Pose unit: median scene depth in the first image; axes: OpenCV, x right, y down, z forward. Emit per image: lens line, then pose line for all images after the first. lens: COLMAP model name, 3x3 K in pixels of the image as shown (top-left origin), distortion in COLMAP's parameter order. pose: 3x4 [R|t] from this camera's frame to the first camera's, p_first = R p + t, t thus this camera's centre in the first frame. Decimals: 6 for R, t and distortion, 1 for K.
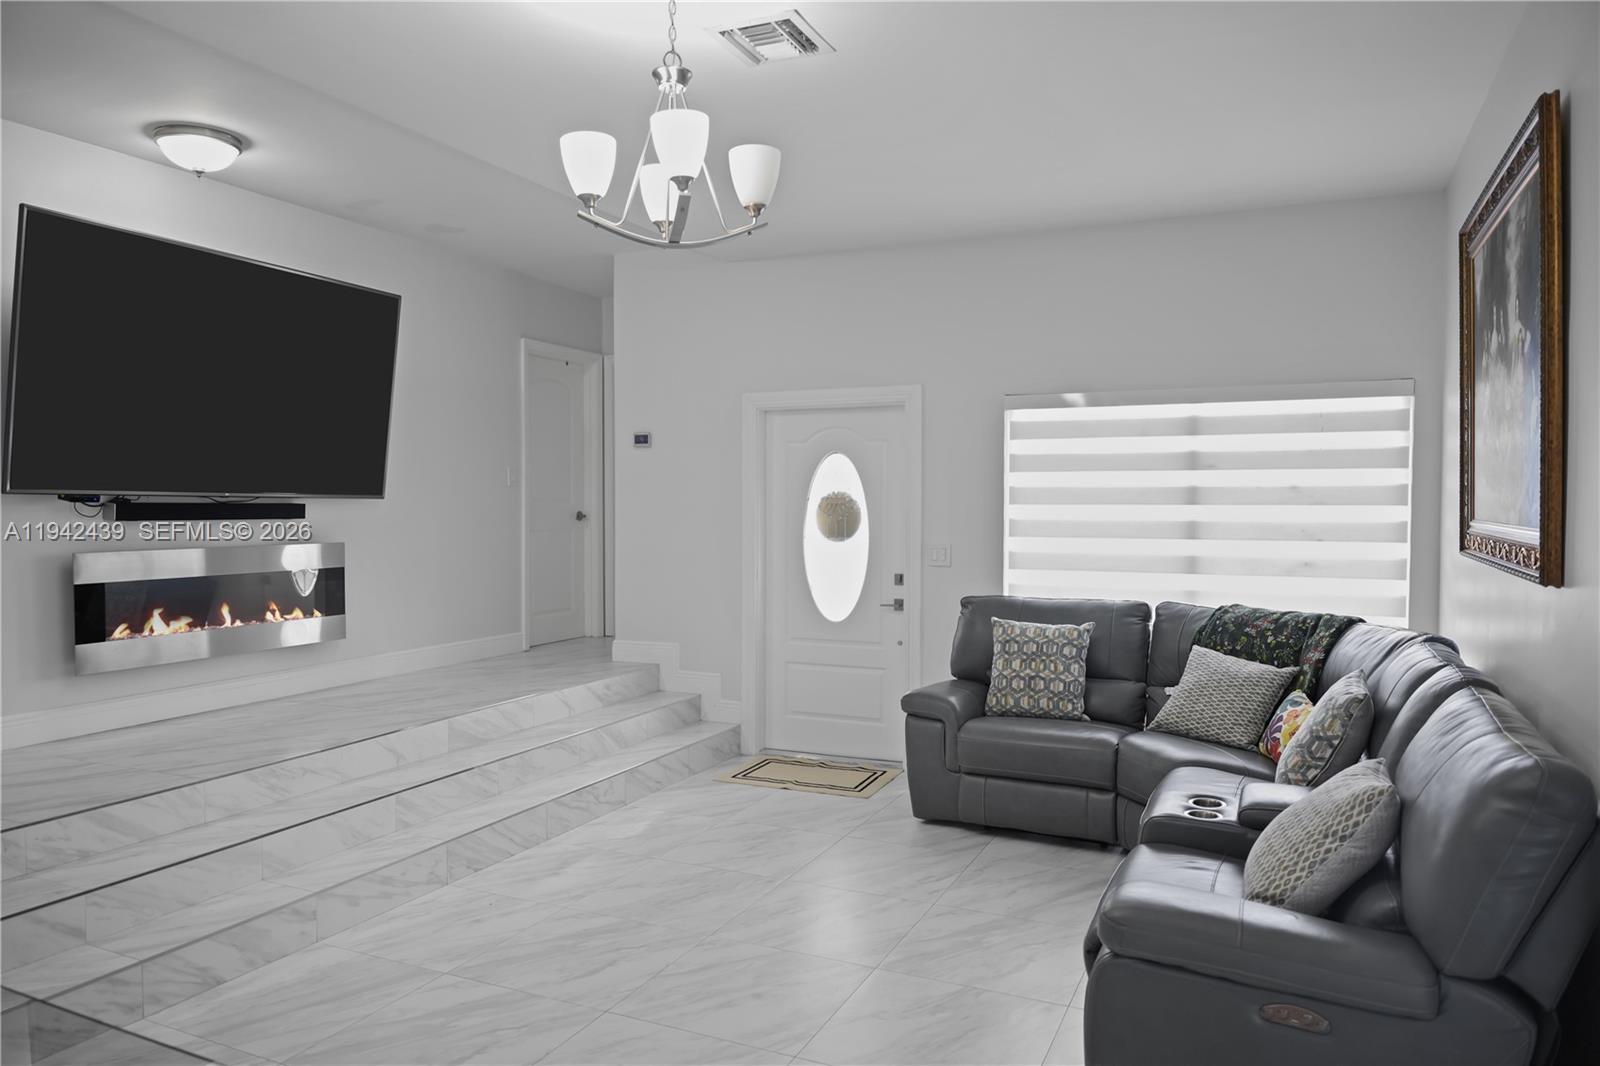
lens RADIAL K [[1080.9, 0, 805.9], [0, 1080.9, 534.3], [0, 0, 1]] dist [0.025753, -0.031011]
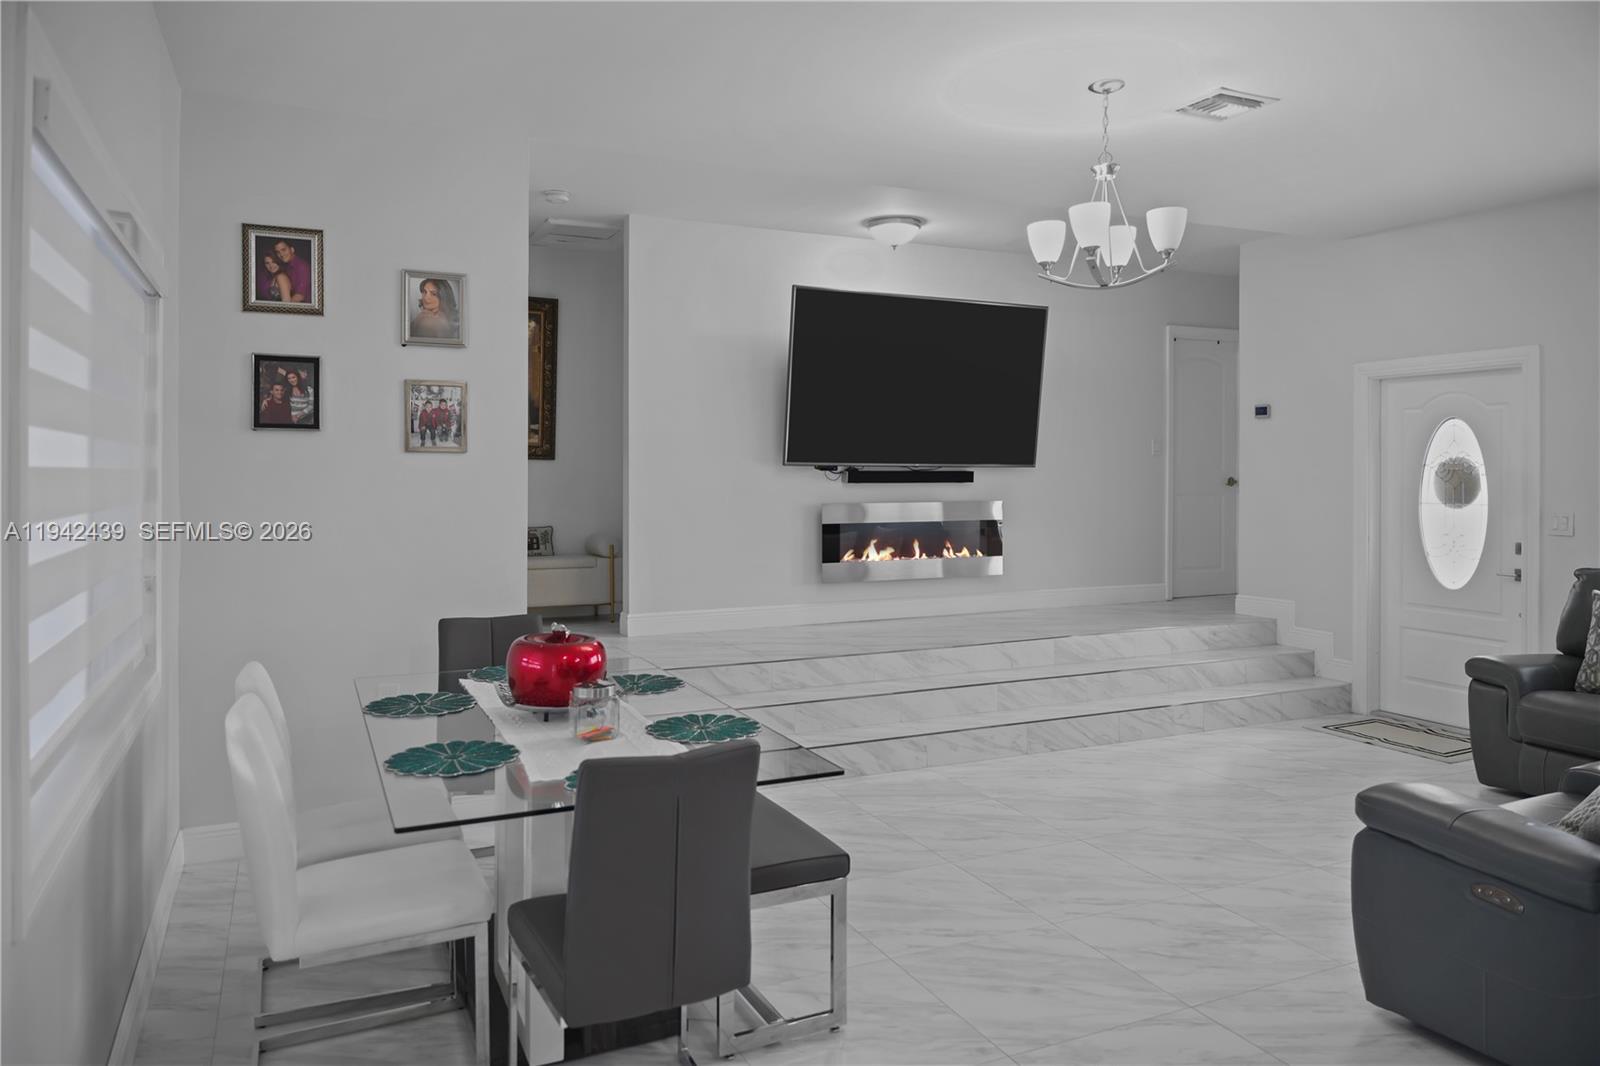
lens RADIAL K [[1080.9, 0, 797.0], [0, 1080.9, 473.1], [0, 0, 1]] dist [0.025753, -0.031011]
pose [[0.763423, -0.000812, -0.645898, 0.260545], [-0.015436, 0.999691, -0.019501, 0.004107], [0.645714, 0.024857, 0.763175, -0.177109]]
